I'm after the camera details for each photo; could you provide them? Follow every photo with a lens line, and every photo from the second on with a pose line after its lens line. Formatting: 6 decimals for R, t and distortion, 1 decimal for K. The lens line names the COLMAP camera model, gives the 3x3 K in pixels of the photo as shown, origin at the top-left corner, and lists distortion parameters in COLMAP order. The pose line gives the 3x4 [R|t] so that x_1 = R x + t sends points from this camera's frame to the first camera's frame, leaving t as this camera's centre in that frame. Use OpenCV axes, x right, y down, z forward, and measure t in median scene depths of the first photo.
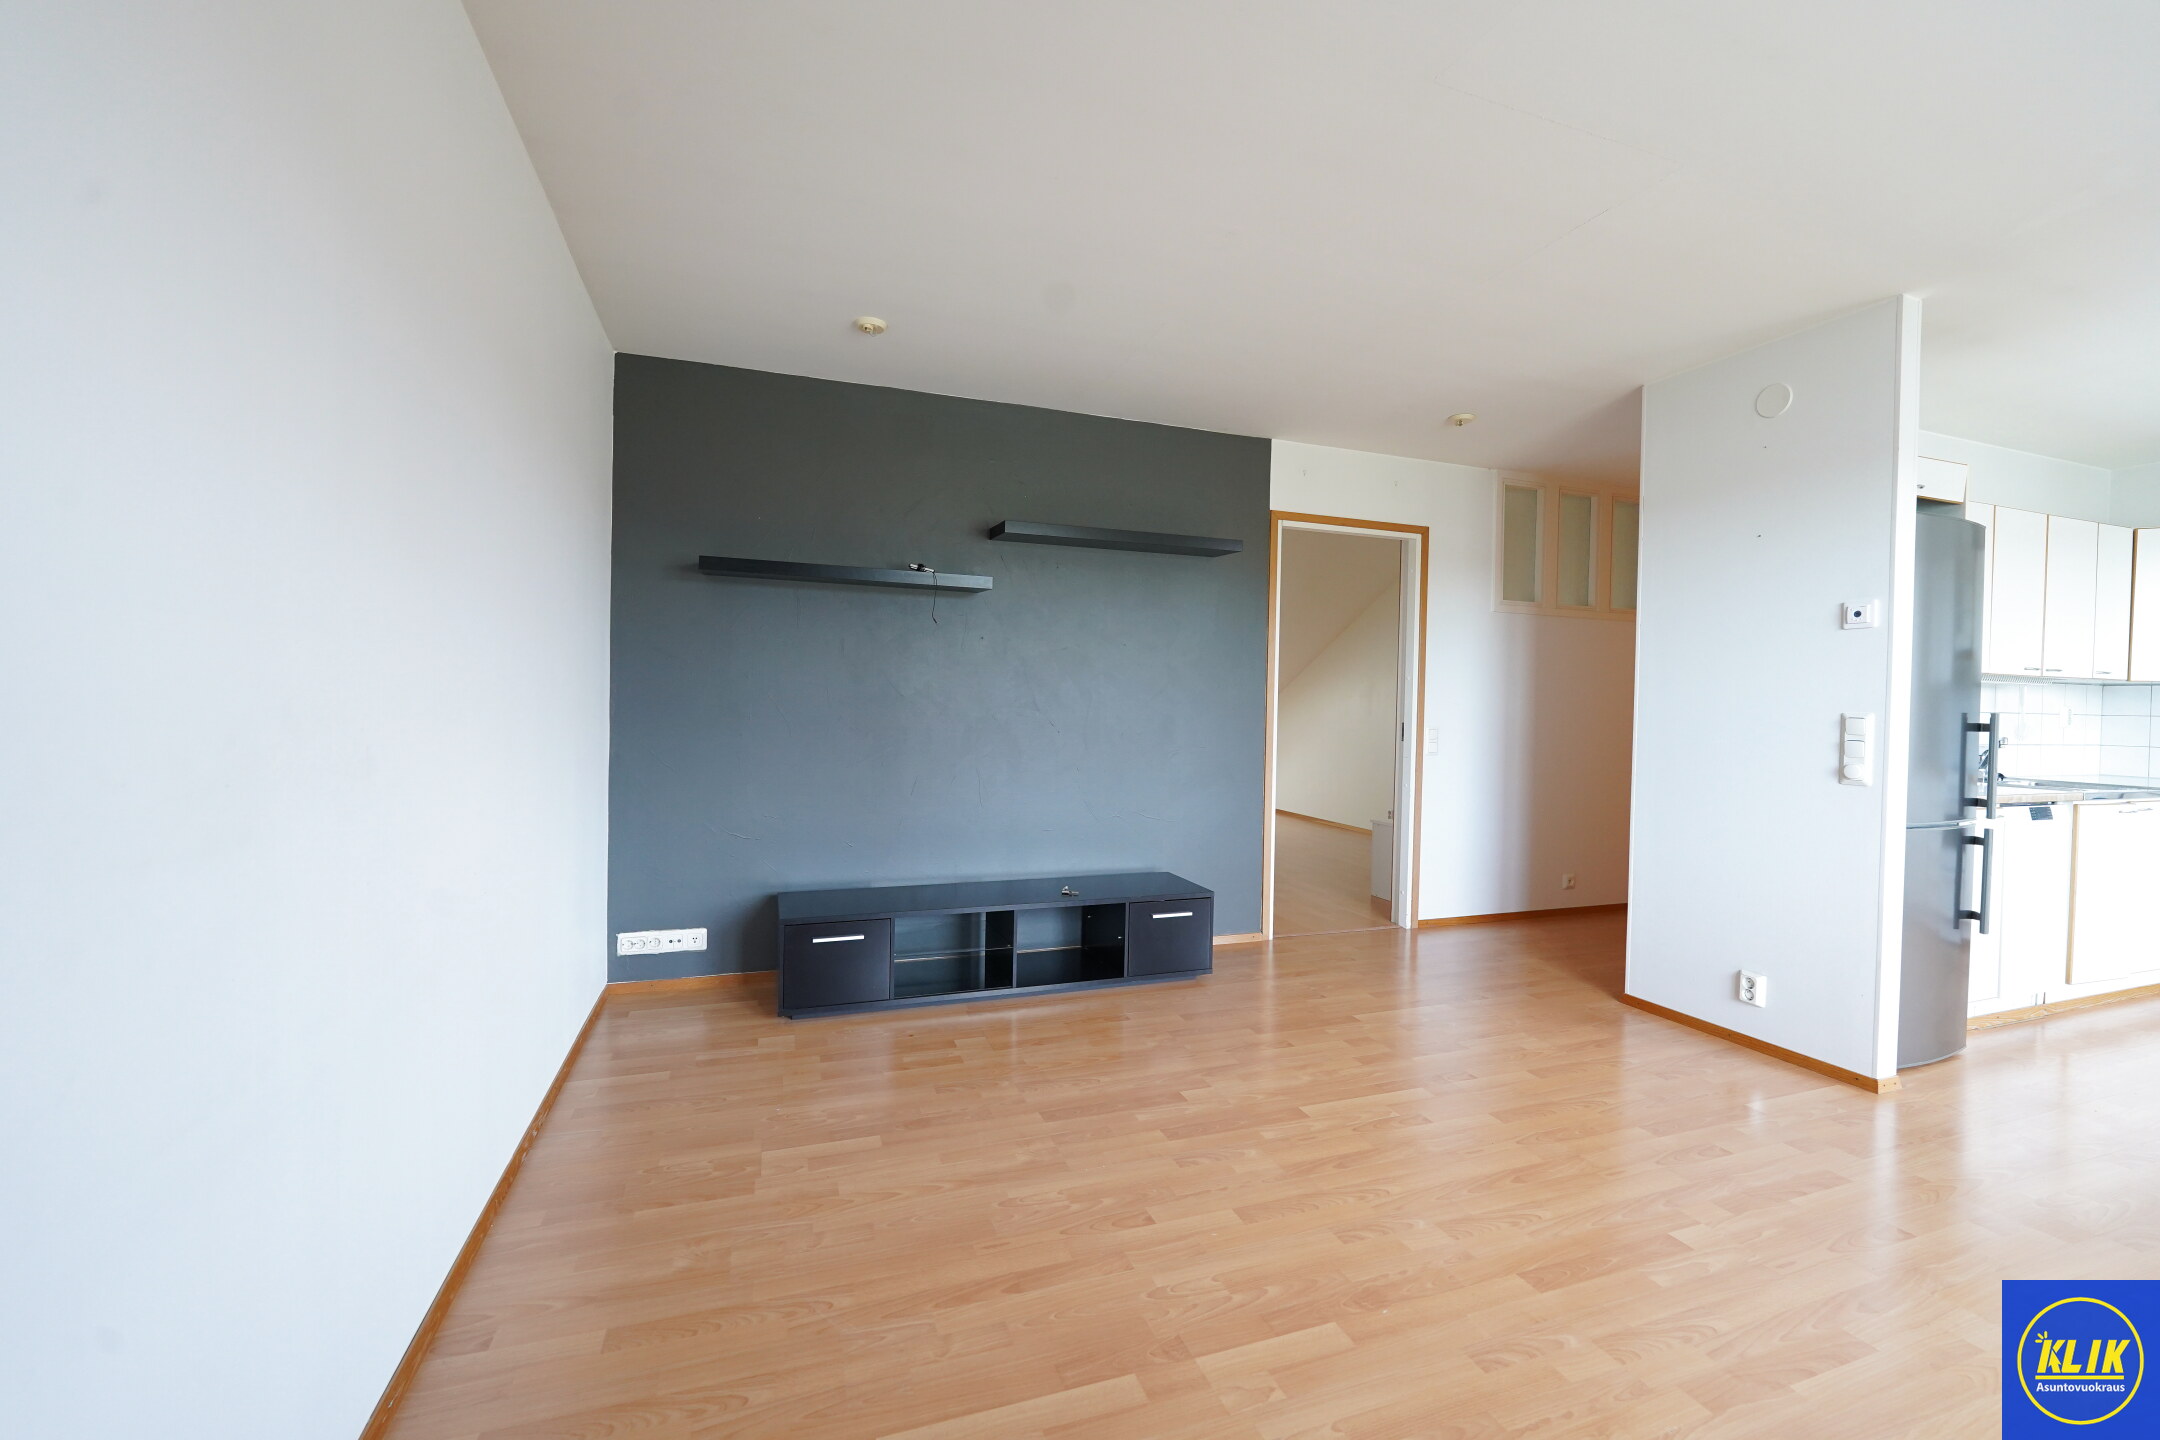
lens RADIAL K [[879.5, 0, 1083.2], [0, 879.5, 709.9], [0, 0, 1]] dist [-0.010774, -0.000743]
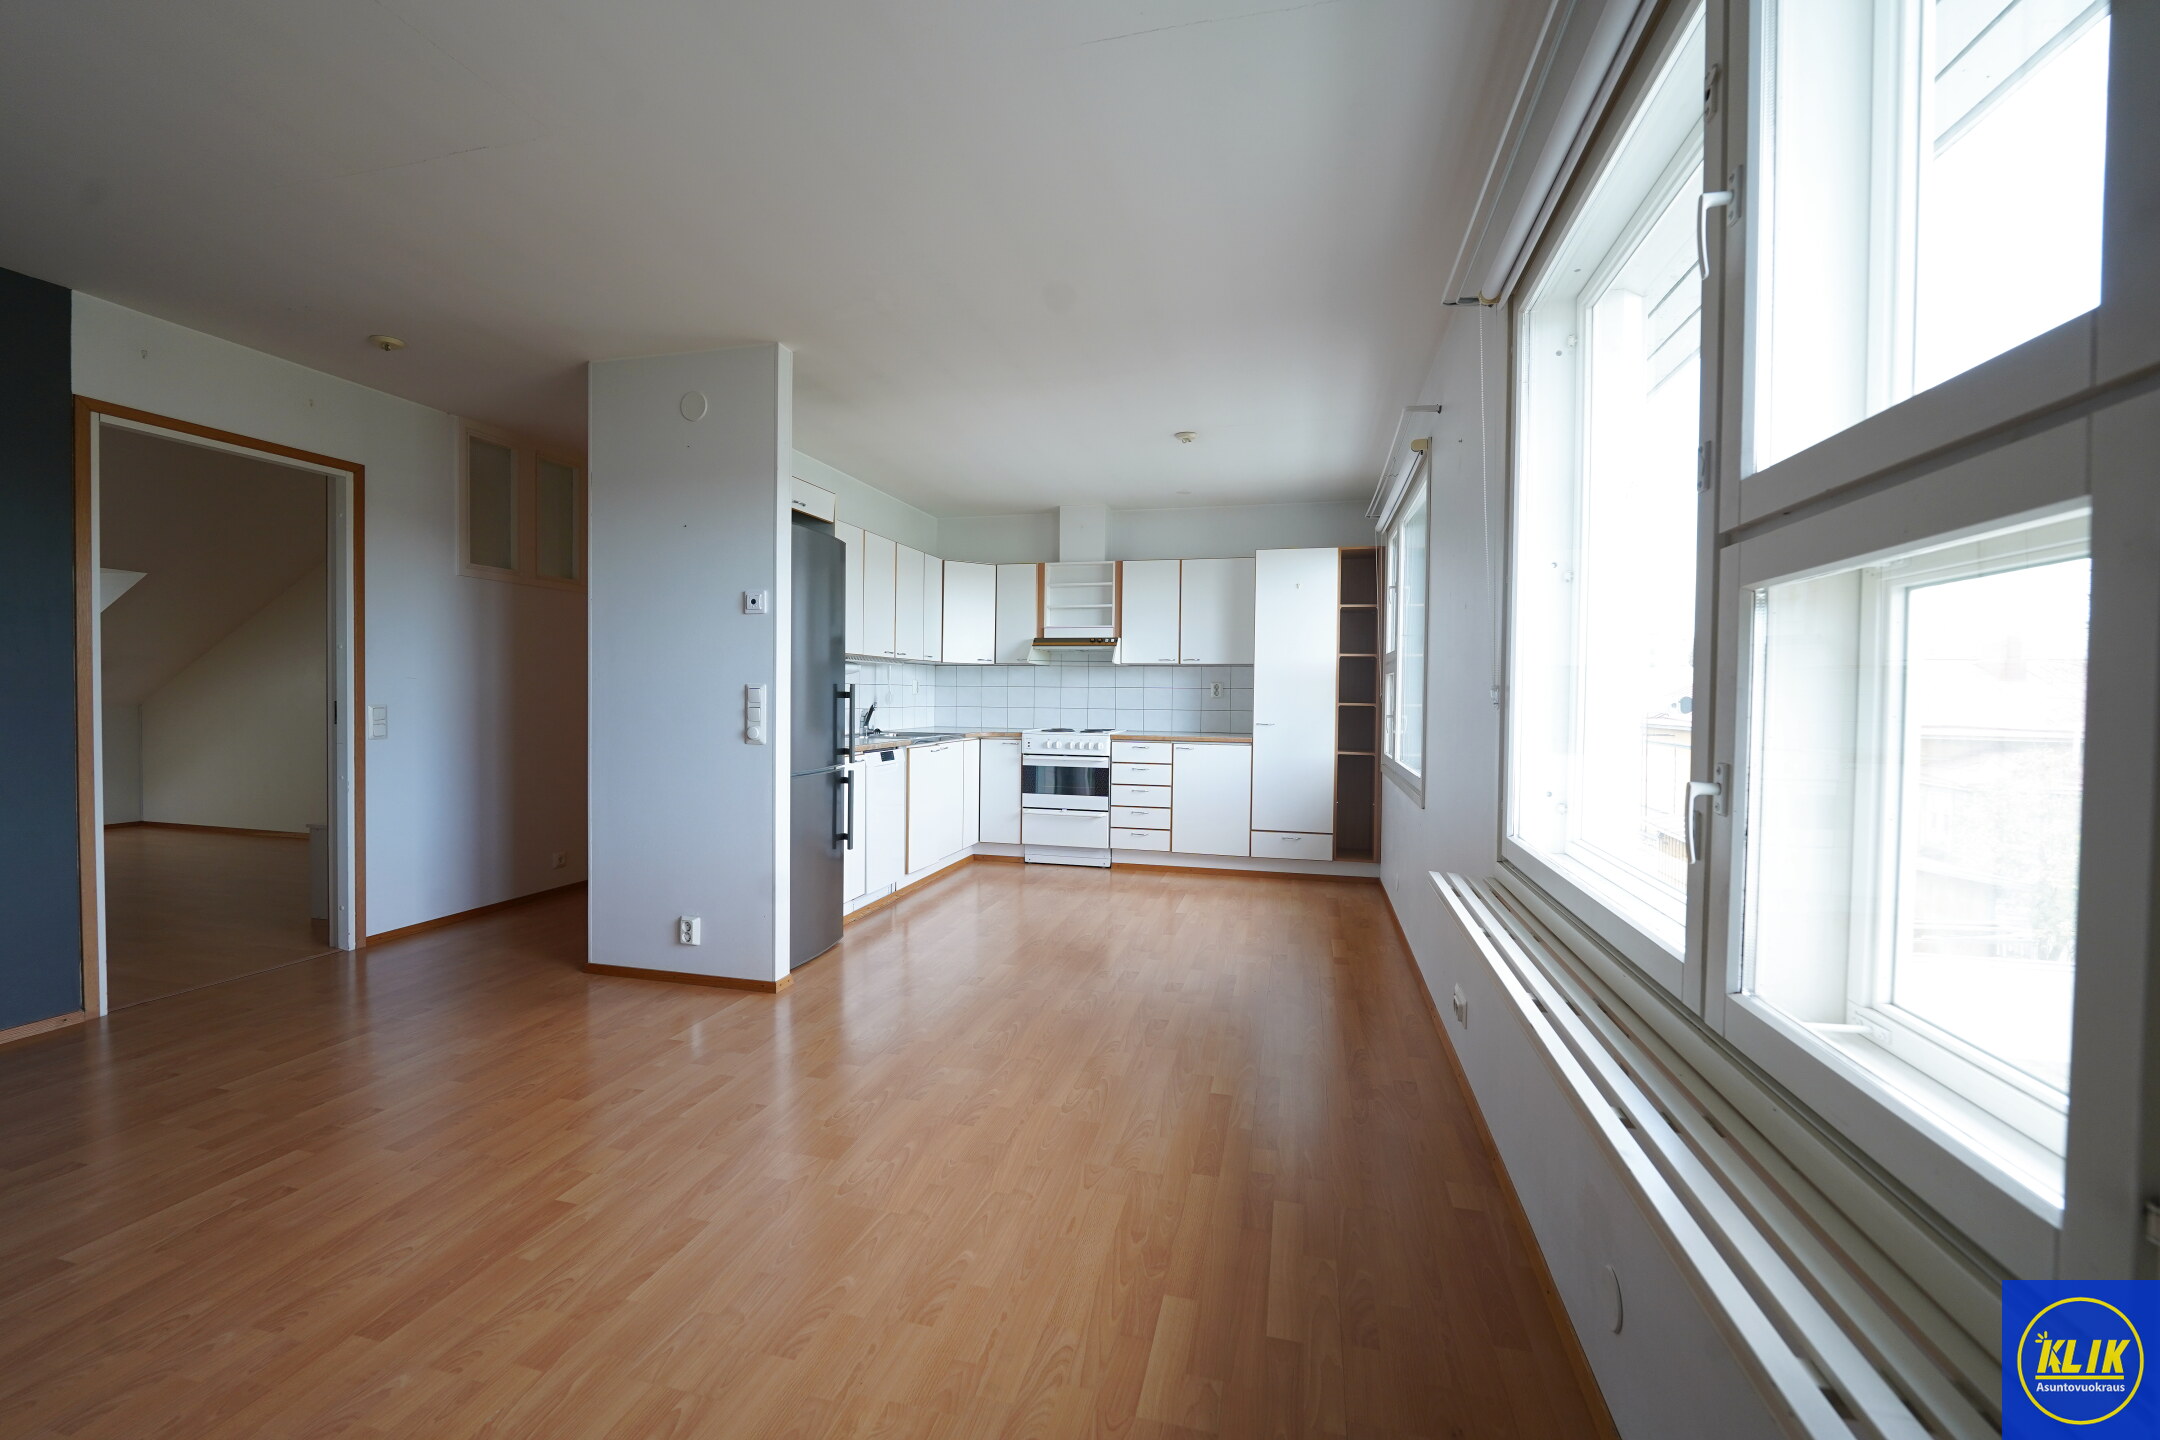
lens RADIAL K [[879.5, 0, 1075.0], [0, 879.5, 708.2], [0, 0, 1]] dist [-0.010774, -0.000743]
pose [[0.554811, -0.028115, 0.831501, 0.110854], [0.007452, 0.999557, 0.028826, 0.004336], [-0.831943, -0.009796, 0.554774, -0.034617]]
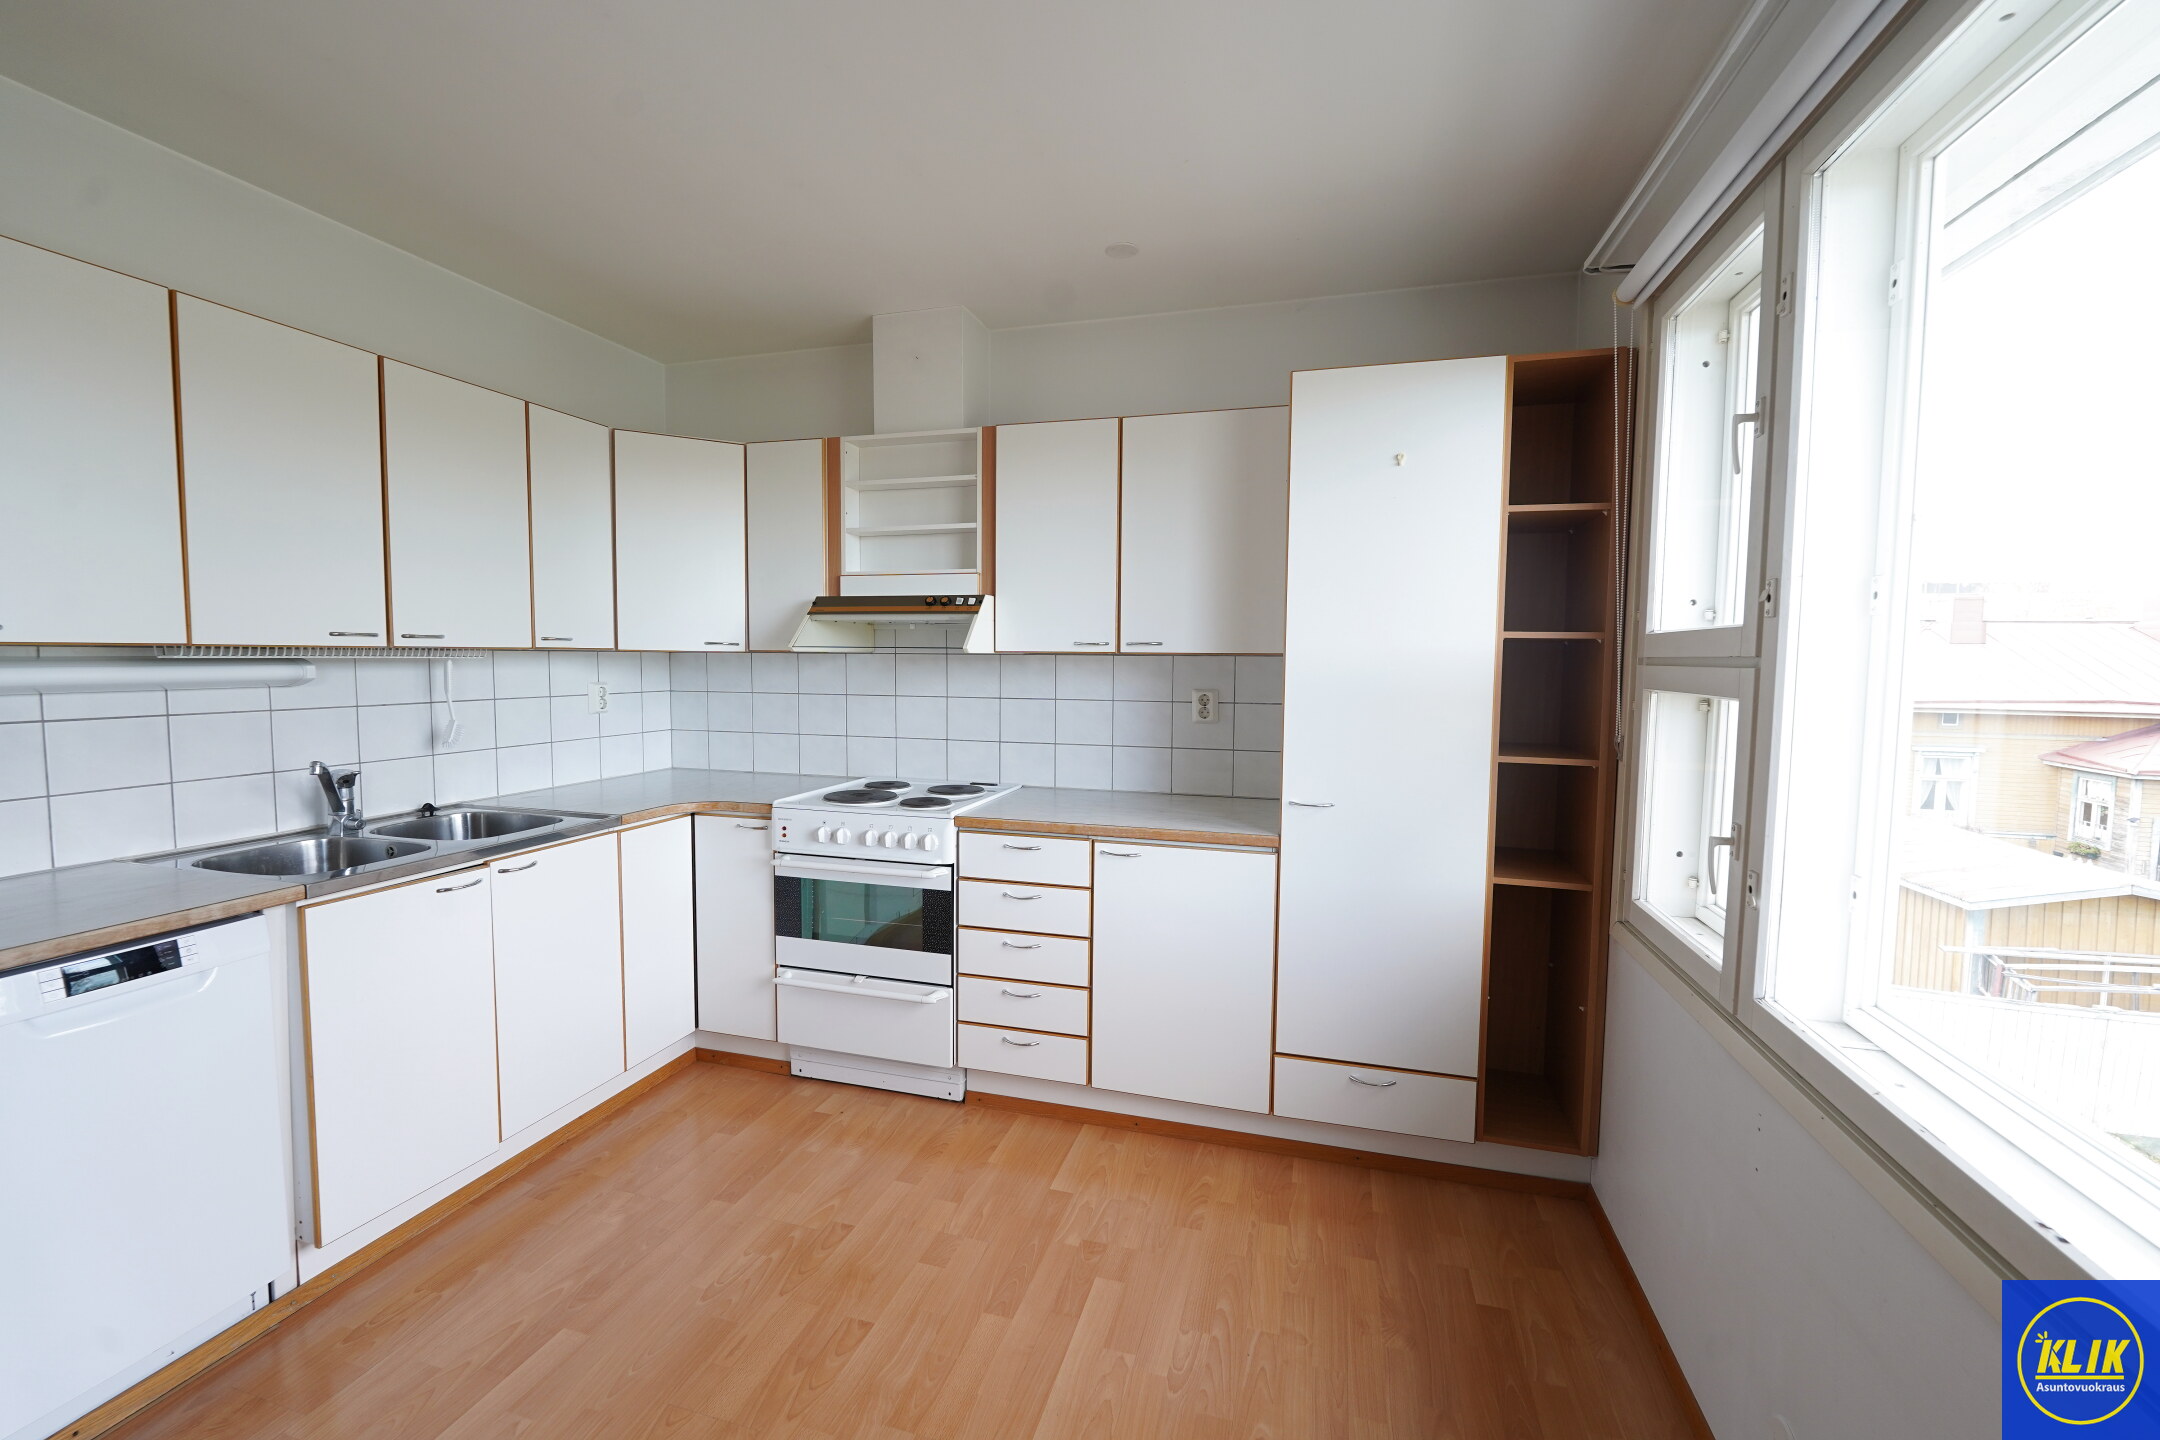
lens RADIAL K [[879.5, 0, 1076.6], [0, 879.5, 714.4], [0, 0, 1]] dist [-0.010774, -0.000743]
pose [[0.583783, -0.066956, 0.809144, 1.143156], [0.010216, 0.997121, 0.075140, -0.041750], [-0.811845, -0.035599, 0.582786, 0.383323]]
